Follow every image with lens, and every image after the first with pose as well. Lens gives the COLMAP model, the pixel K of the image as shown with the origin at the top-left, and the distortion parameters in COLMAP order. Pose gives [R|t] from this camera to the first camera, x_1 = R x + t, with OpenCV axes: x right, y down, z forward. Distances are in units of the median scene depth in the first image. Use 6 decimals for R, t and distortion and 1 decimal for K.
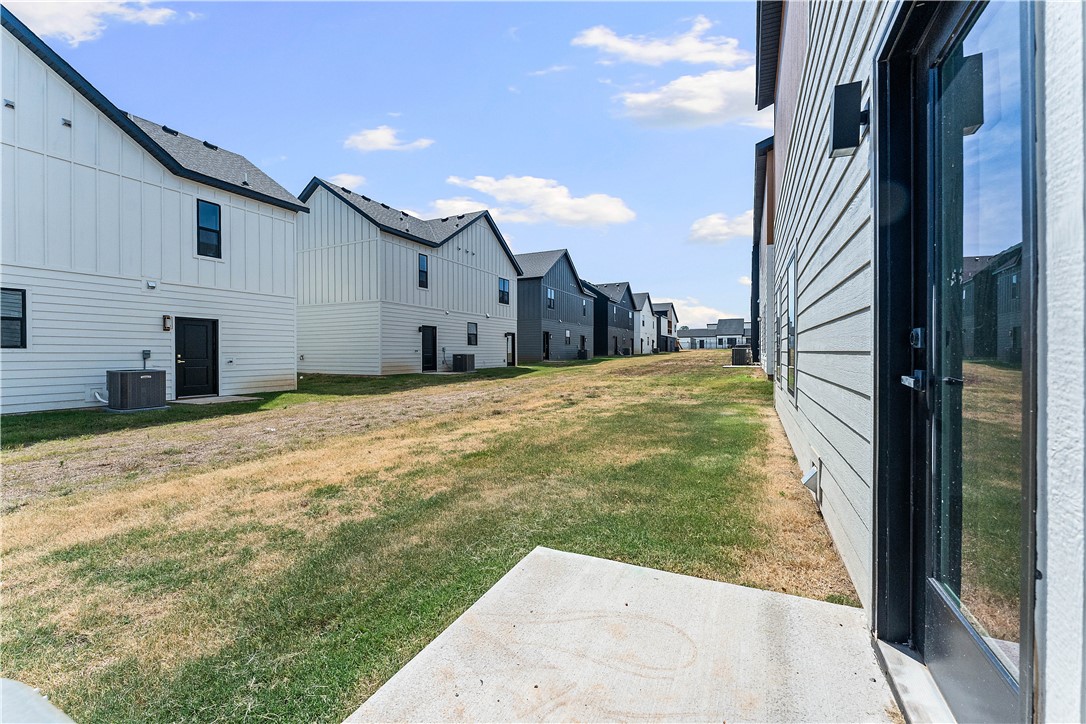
lens RADIAL K [[440.5, 0, 539.9], [0, 440.5, 356.4], [0, 0, 1]] dist [-0.005565, 0.001806]
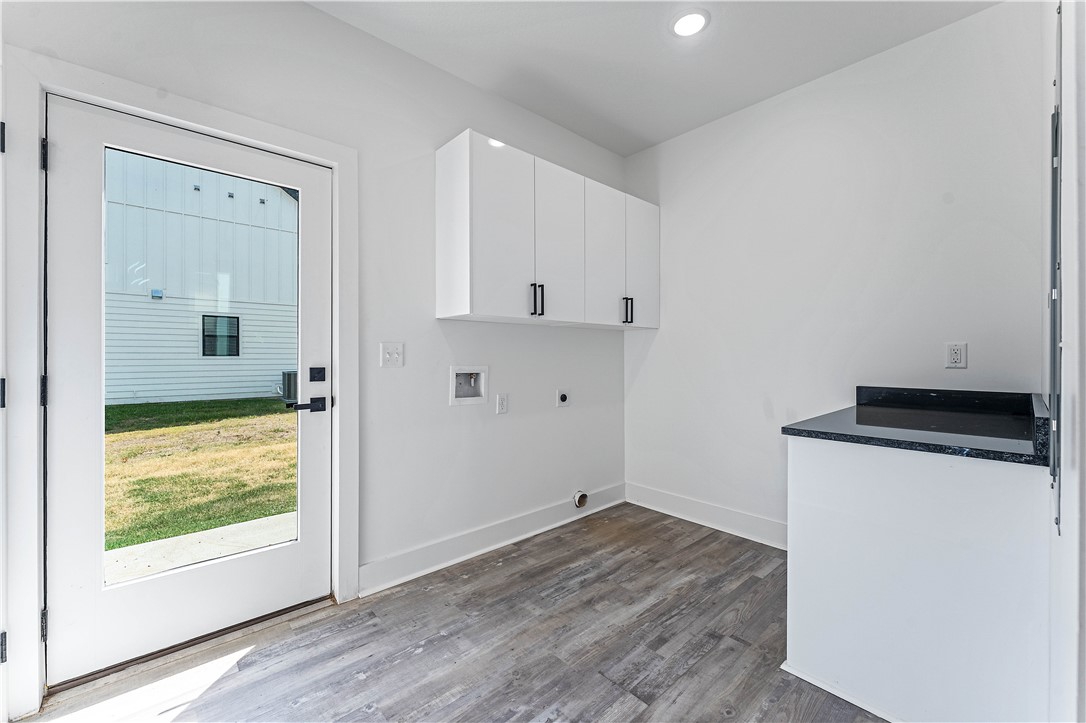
lens RADIAL K [[440.5, 0, 542.2], [0, 440.5, 359.4], [0, 0, 1]] dist [-0.005565, 0.001806]
pose [[0.927618, 0.004637, -0.373503, 0.346585], [-0.003856, 0.999989, 0.002838, -0.015250], [0.373511, -0.001193, 0.927625, -0.007789]]
